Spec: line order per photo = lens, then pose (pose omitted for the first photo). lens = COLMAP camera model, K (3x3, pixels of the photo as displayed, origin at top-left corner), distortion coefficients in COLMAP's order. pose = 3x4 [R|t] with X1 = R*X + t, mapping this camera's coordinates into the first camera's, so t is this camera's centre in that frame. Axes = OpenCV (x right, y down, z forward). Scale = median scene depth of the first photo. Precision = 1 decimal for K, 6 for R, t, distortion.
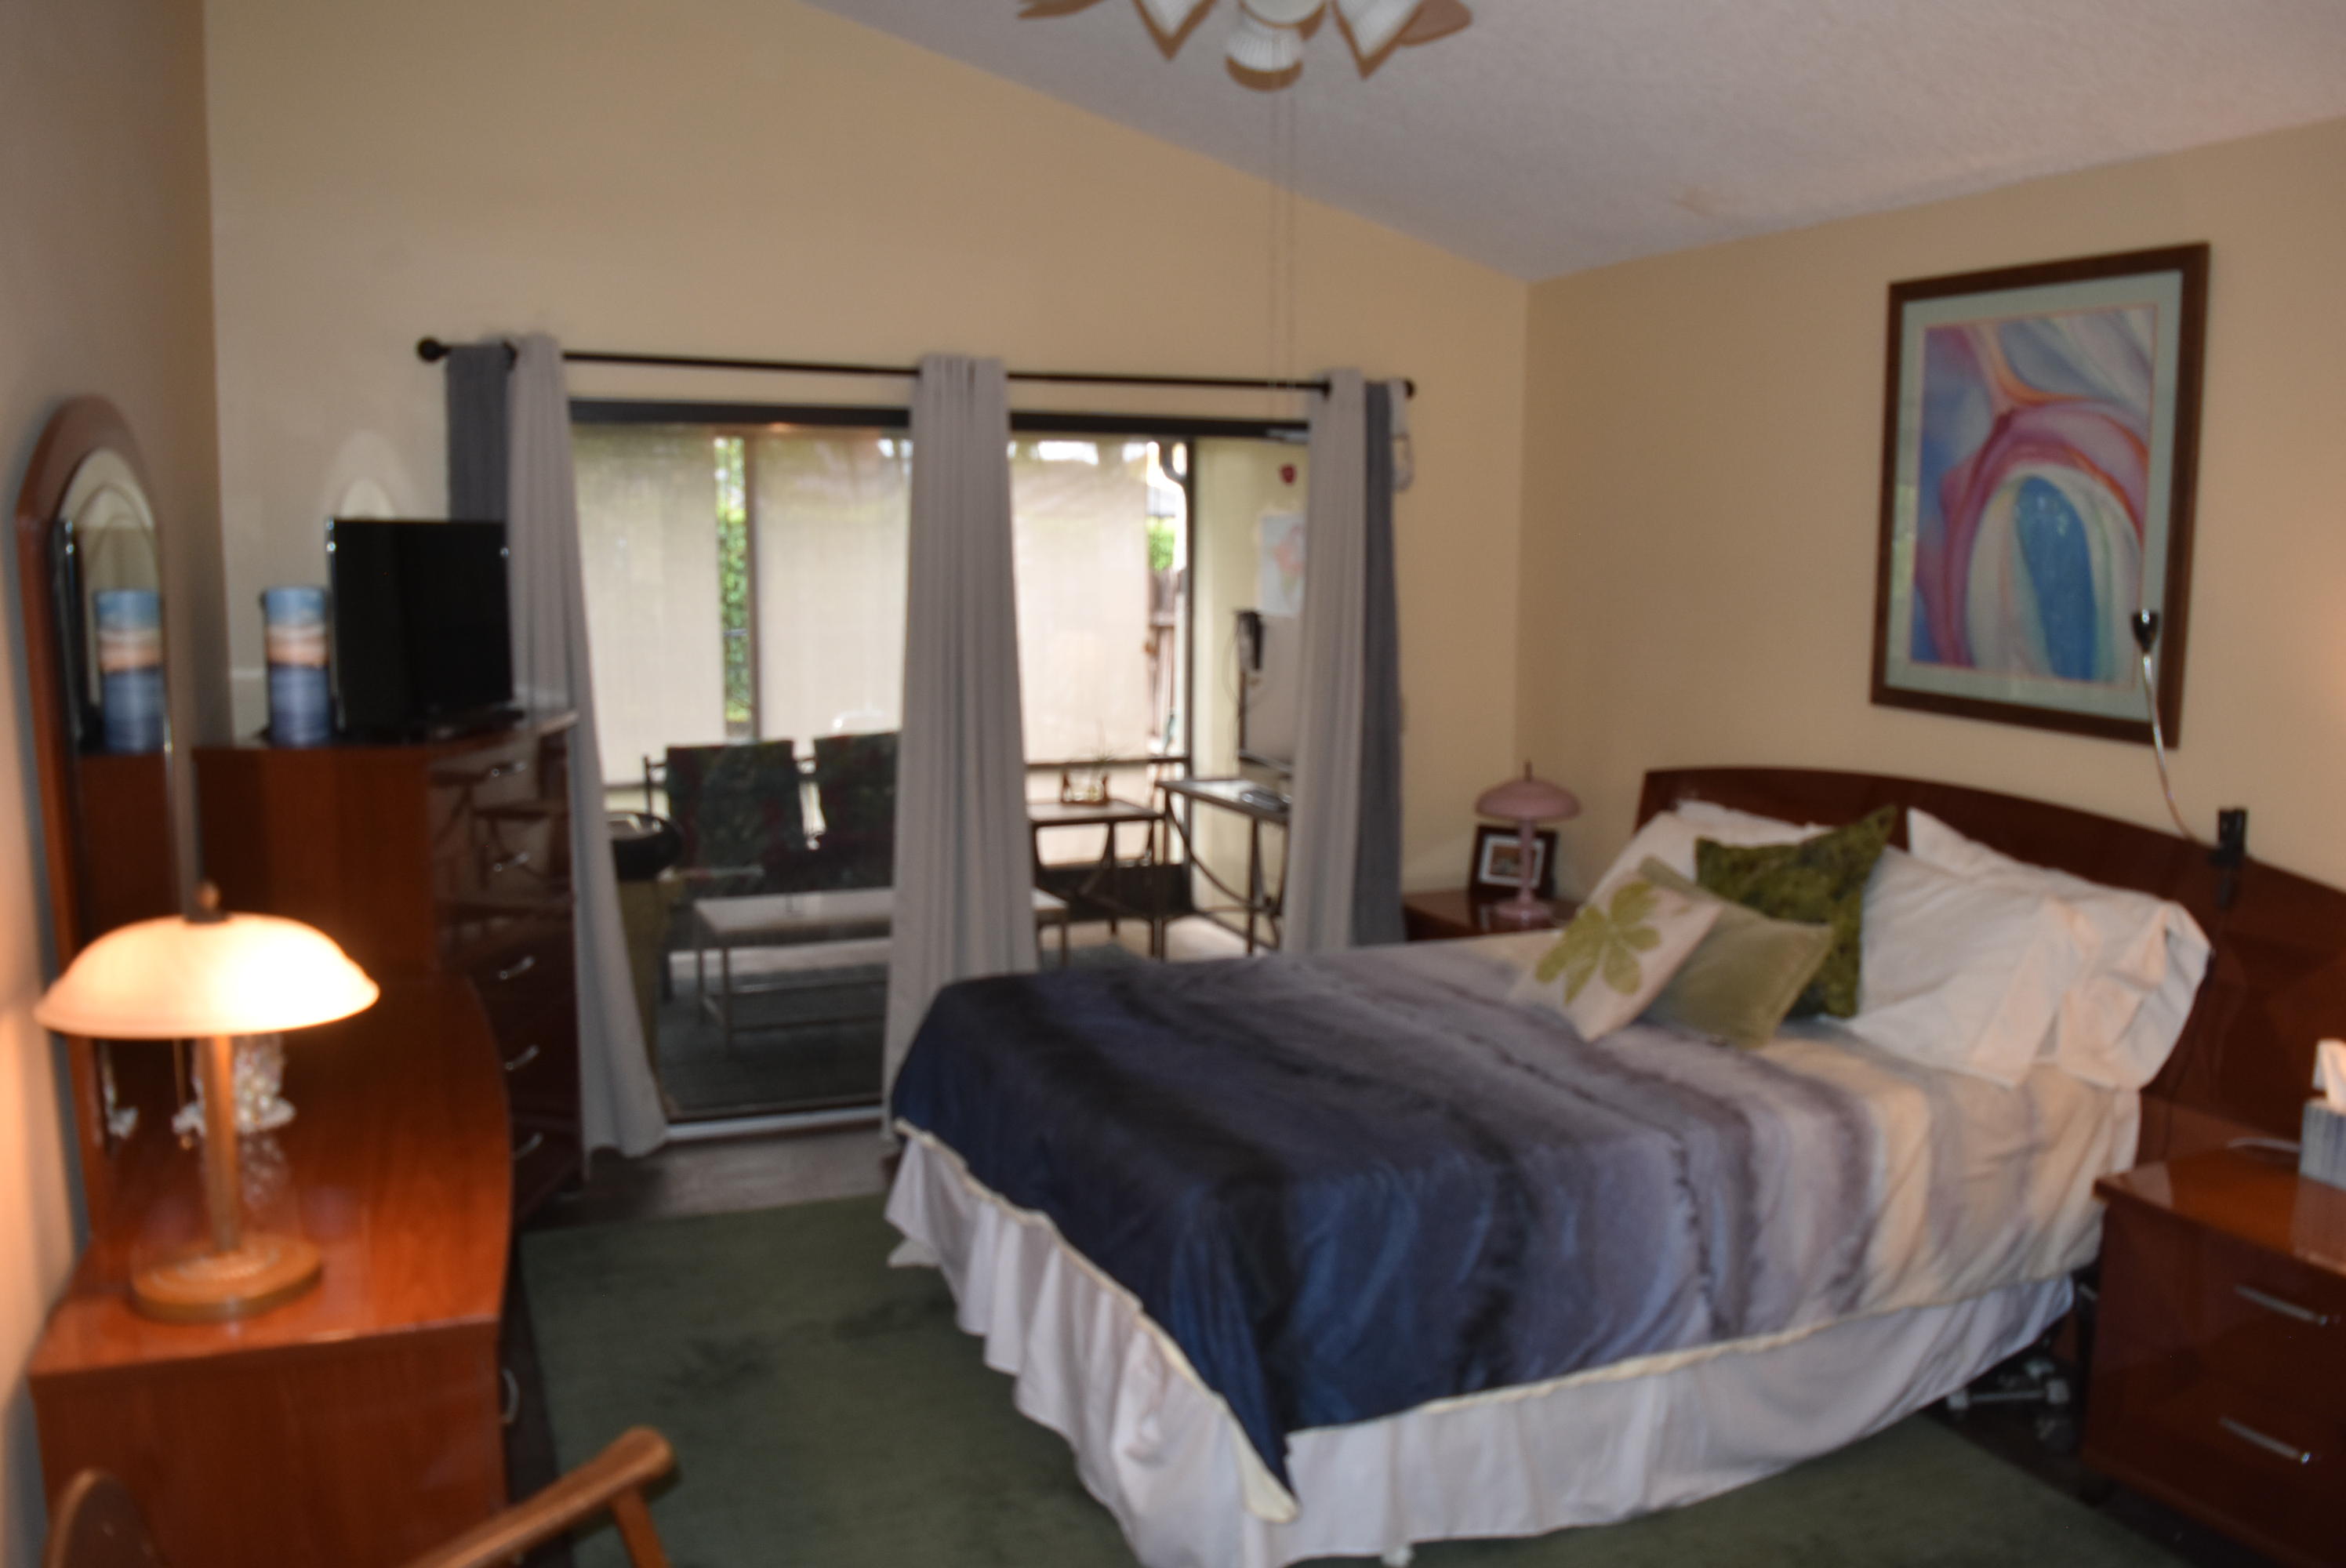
lens RADIAL K [[1857.7, 0, 1174.3], [0, 1857.7, 777.3], [0, 0, 1]] dist [-0.098062, 0.021551]
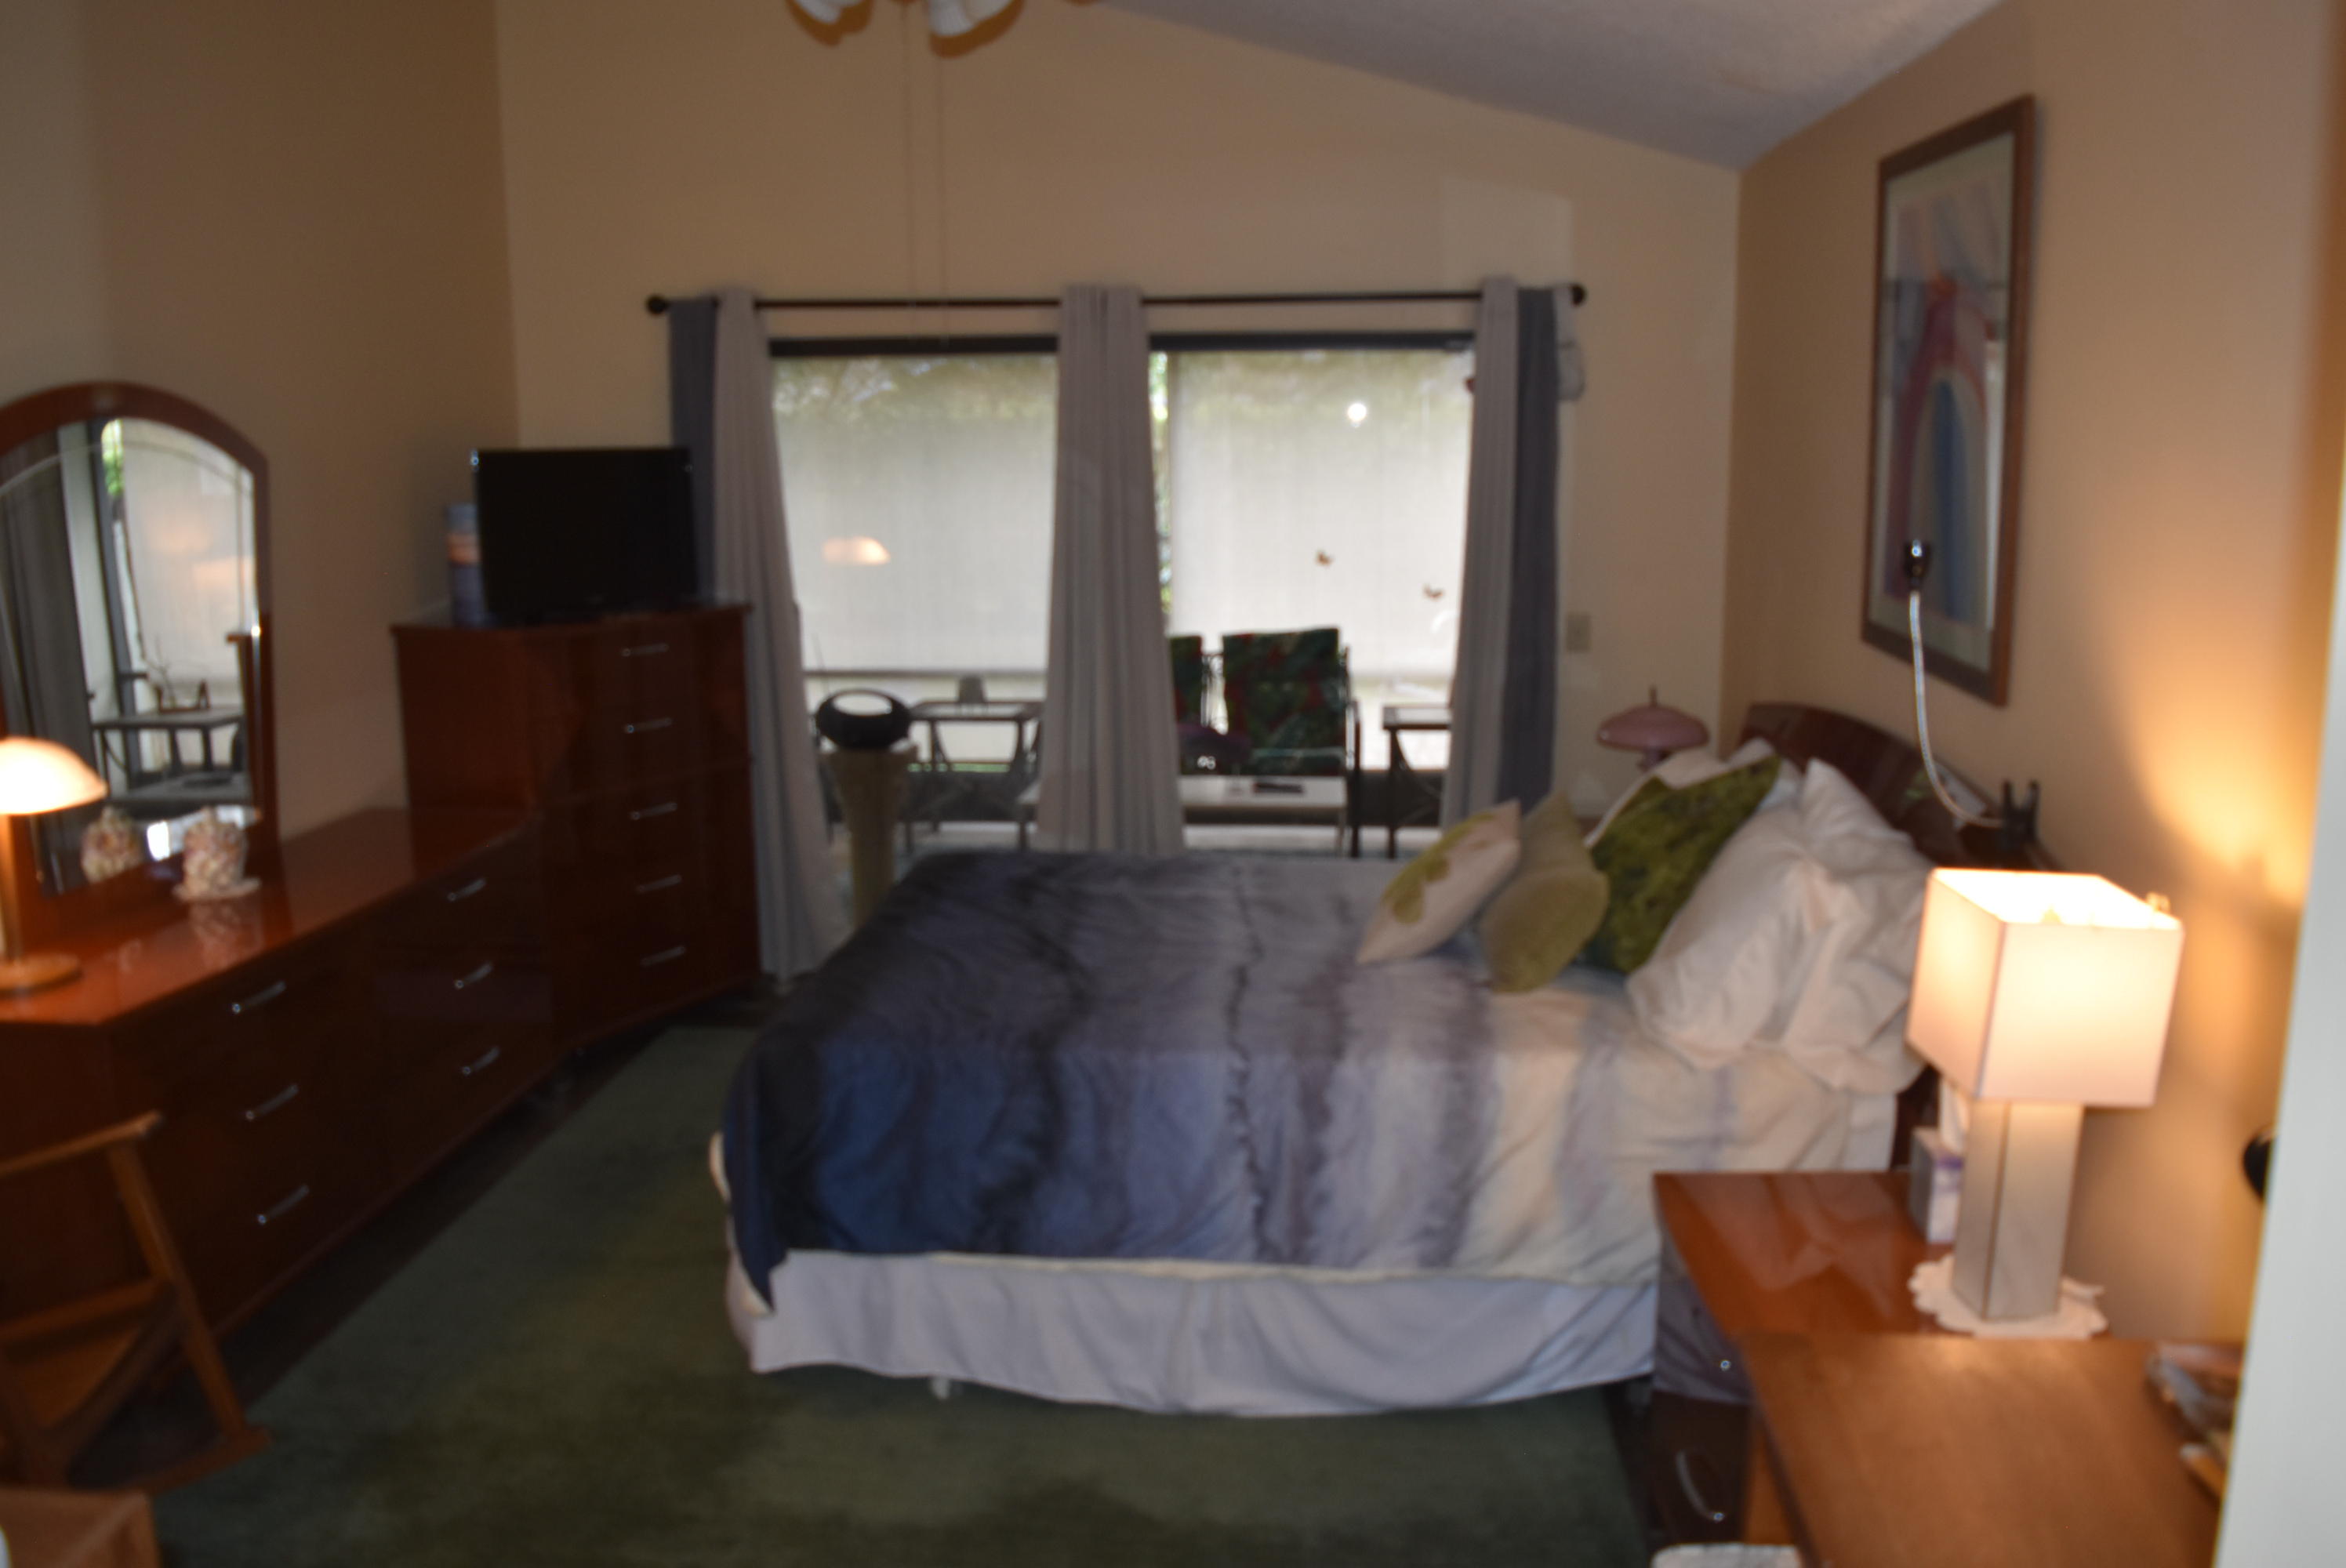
lens RADIAL K [[1857.7, 0, 1168.4], [0, 1857.7, 780.6], [0, 0, 1]] dist [-0.098062, 0.021551]
pose [[0.888177, 0.073042, -0.453659, 0.541581], [-0.046600, 0.996513, 0.069211, -0.020132], [0.457132, -0.040331, 0.888484, 0.060047]]
